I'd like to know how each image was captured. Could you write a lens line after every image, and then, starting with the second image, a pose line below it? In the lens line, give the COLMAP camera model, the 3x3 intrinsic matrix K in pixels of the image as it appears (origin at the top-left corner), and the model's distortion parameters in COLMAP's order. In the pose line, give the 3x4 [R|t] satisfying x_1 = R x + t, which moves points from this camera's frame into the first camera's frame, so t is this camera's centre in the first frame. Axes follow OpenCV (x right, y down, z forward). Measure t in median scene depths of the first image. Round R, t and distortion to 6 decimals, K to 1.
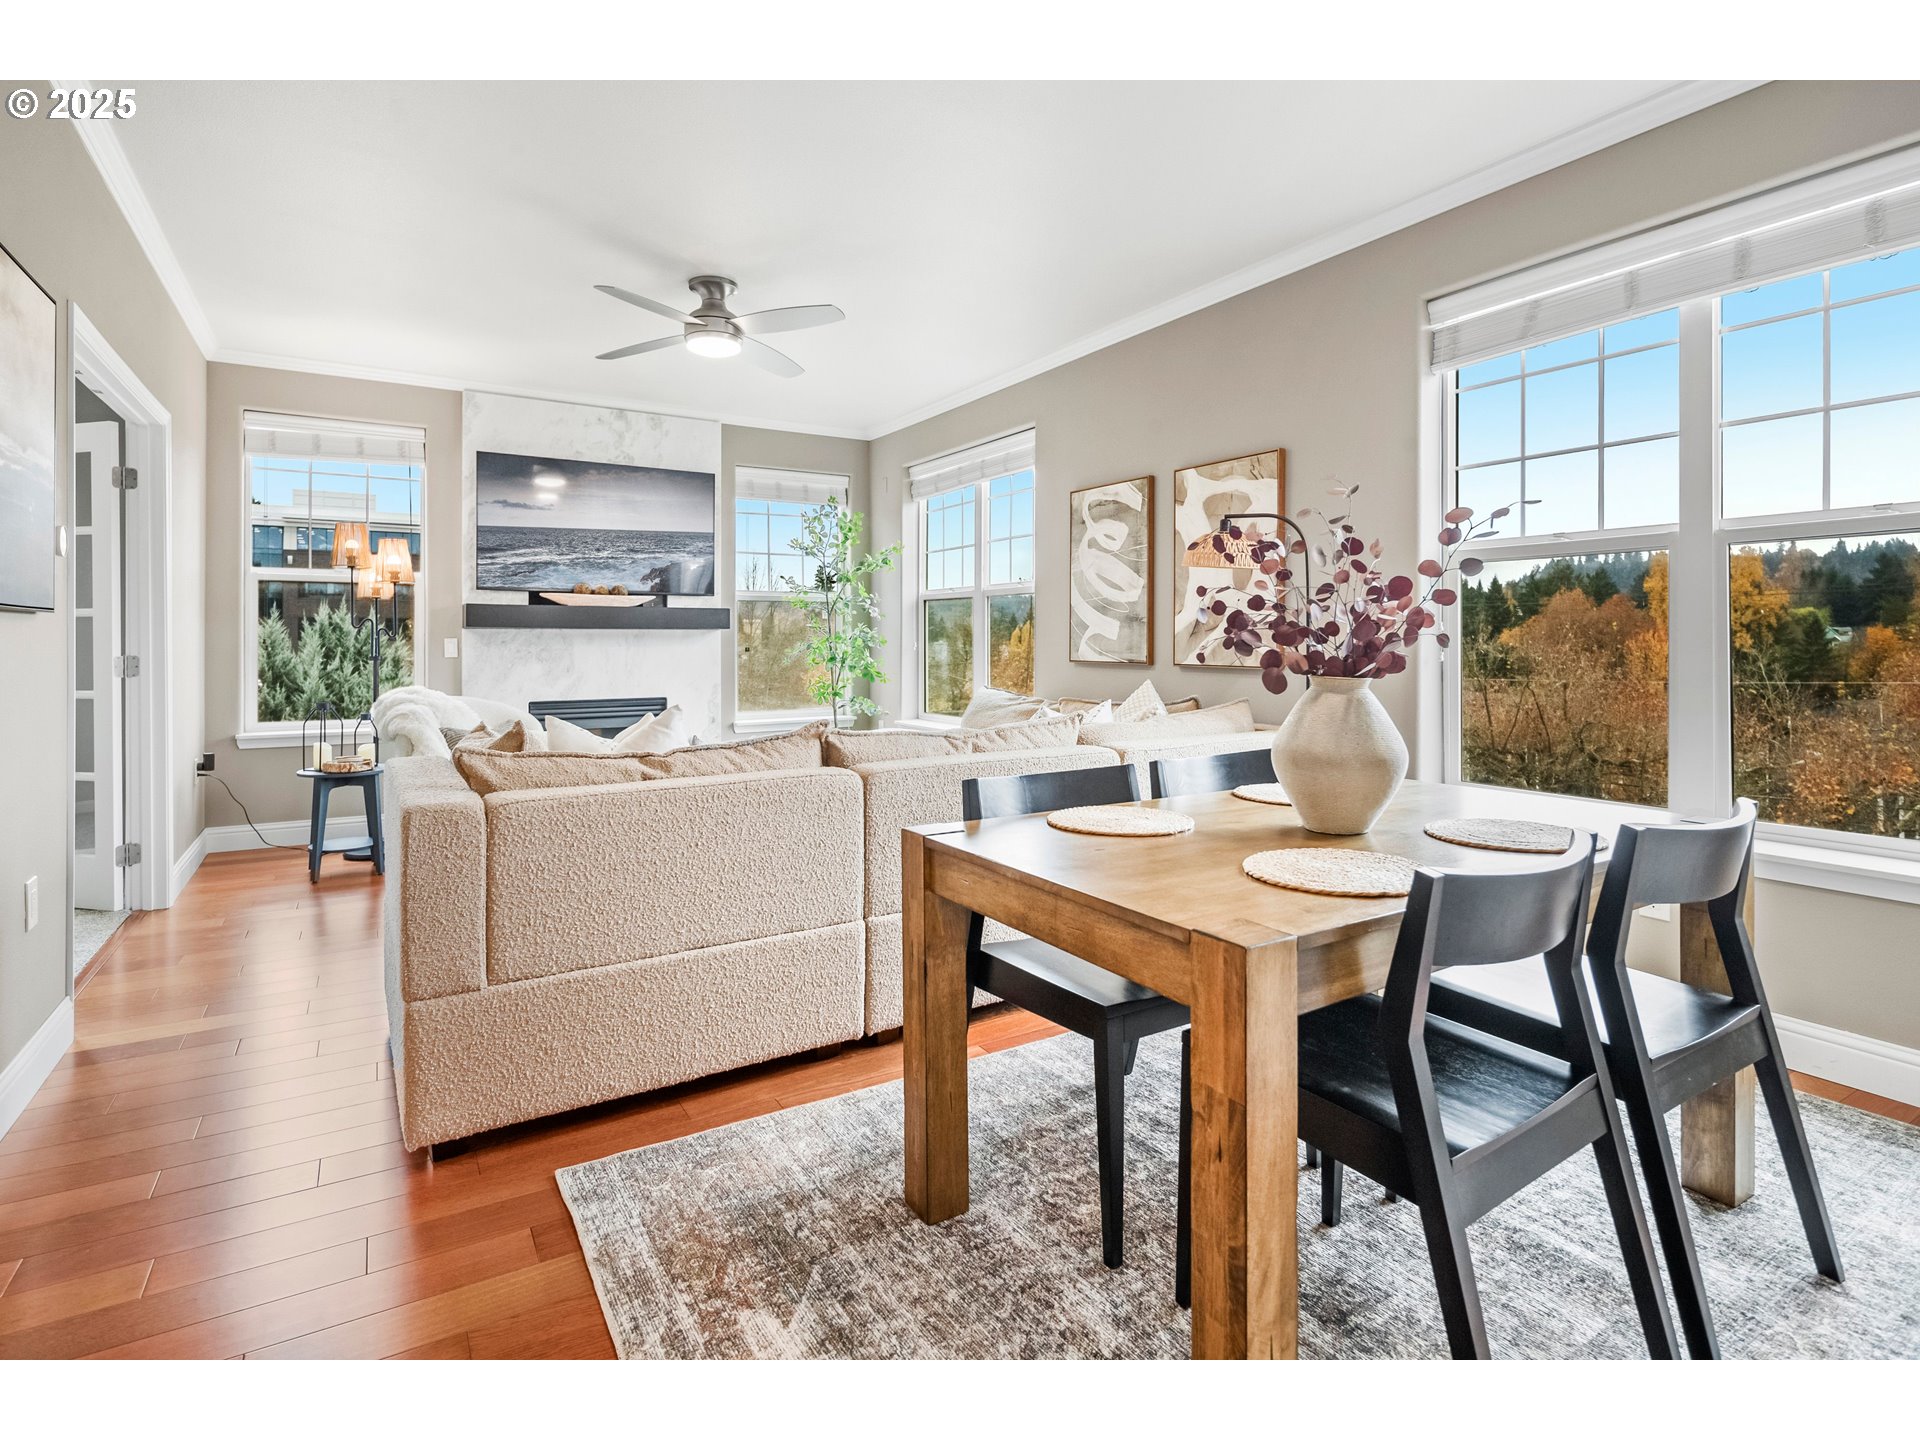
lens RADIAL K [[963.3, 0, 965.0], [0, 963.3, 644.6], [0, 0, 1]] dist [-0.000633, -0.000793]
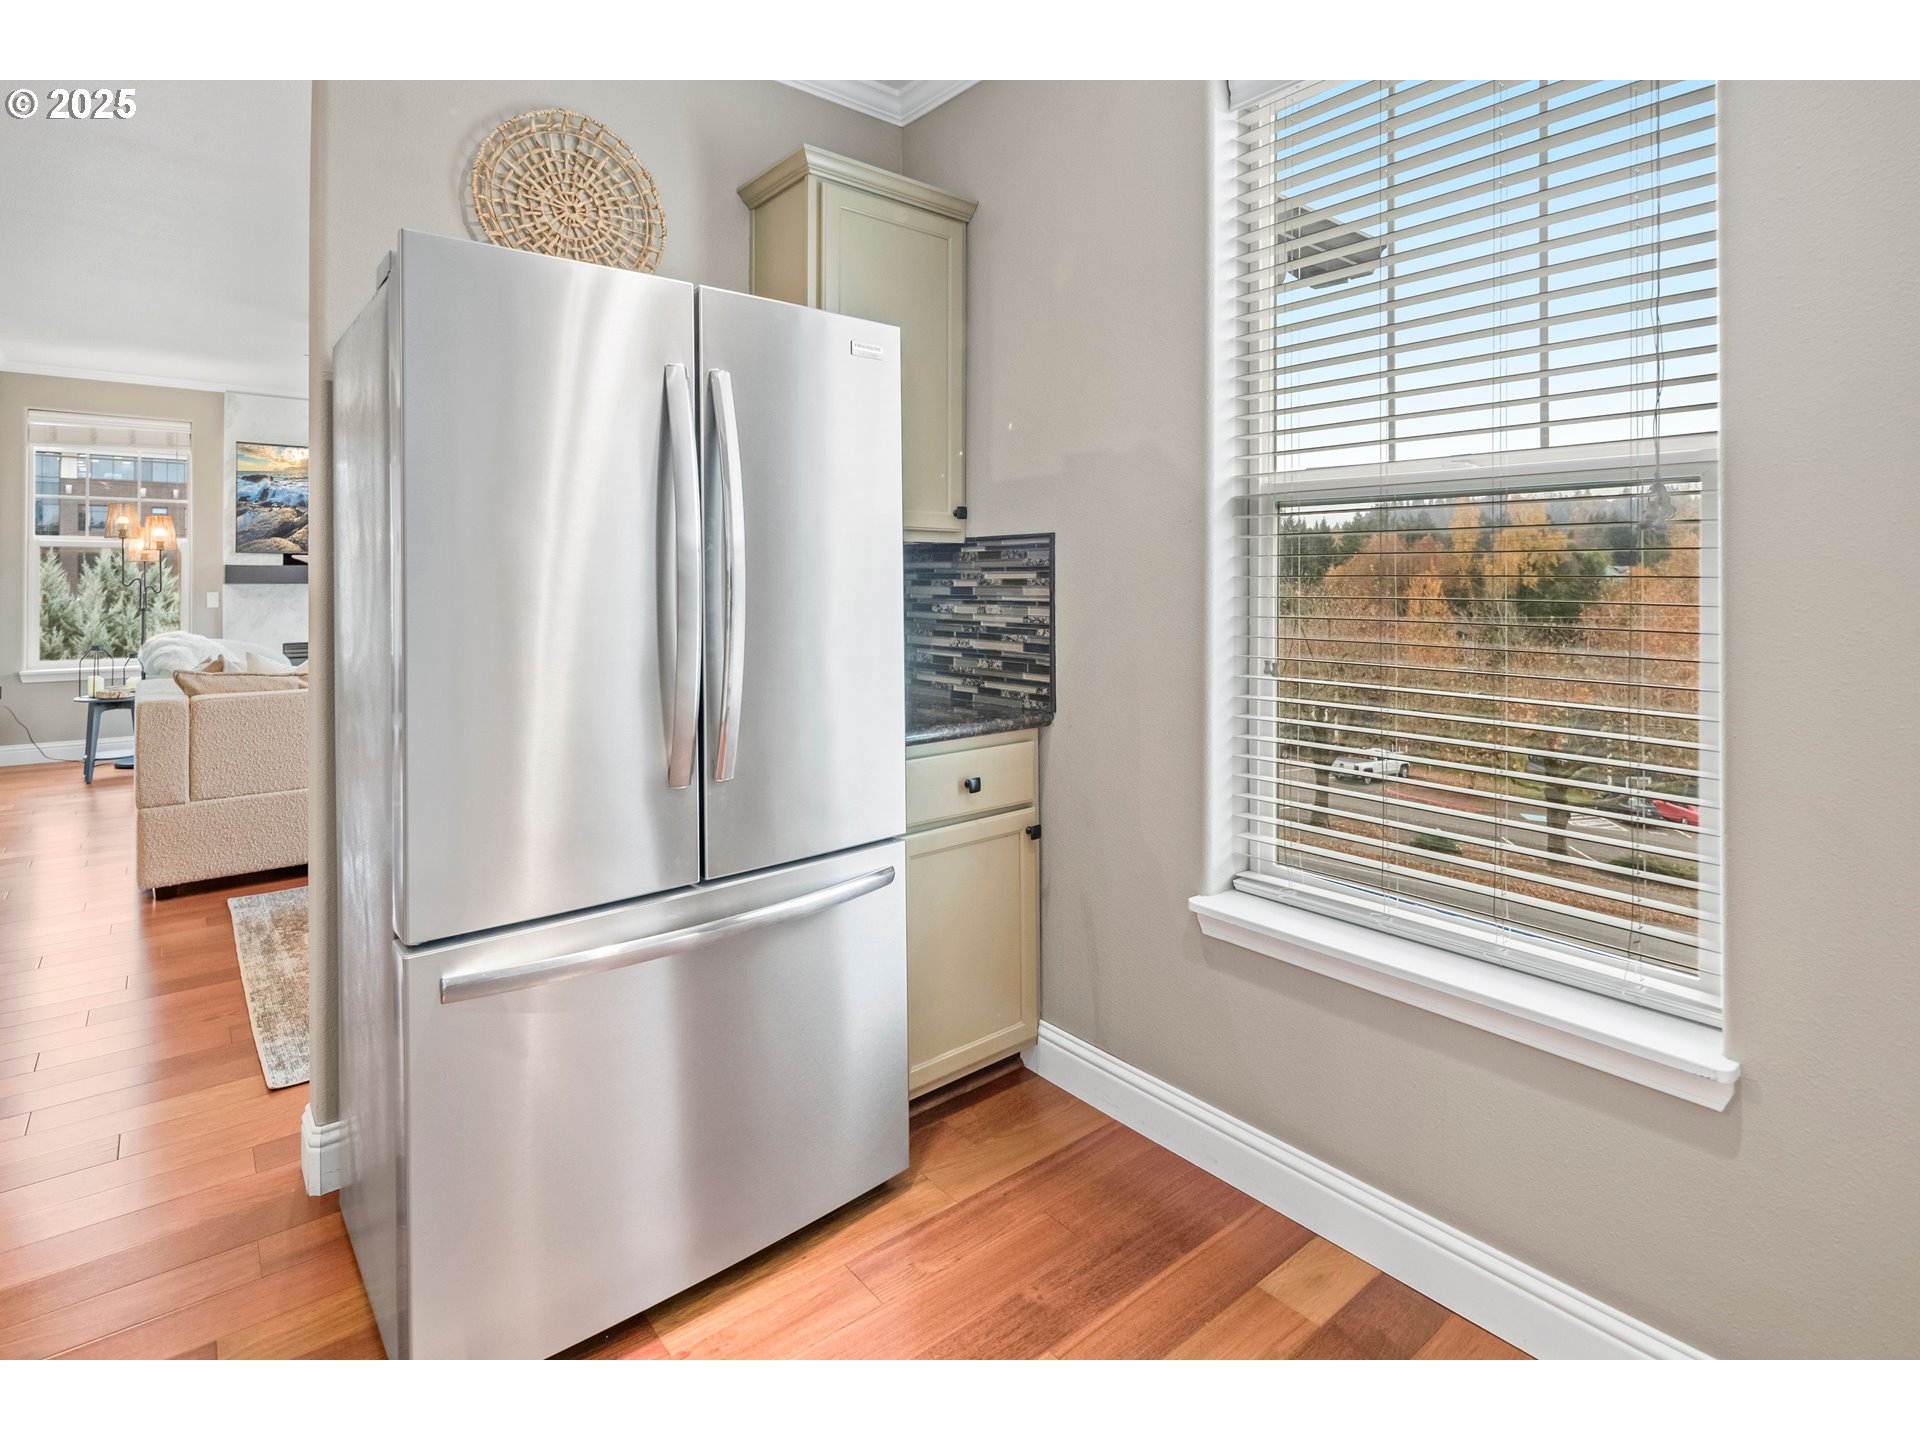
lens RADIAL K [[965.5, 0, 965.1], [0, 965.5, 575.7], [0, 0, 1]] dist [-0.003570, -0.000992]
pose [[0.990360, 0.001396, 0.138514, 0.254032], [-0.000550, 0.999981, -0.006143, -0.020814], [-0.138520, 0.006008, 0.990341, -0.362564]]
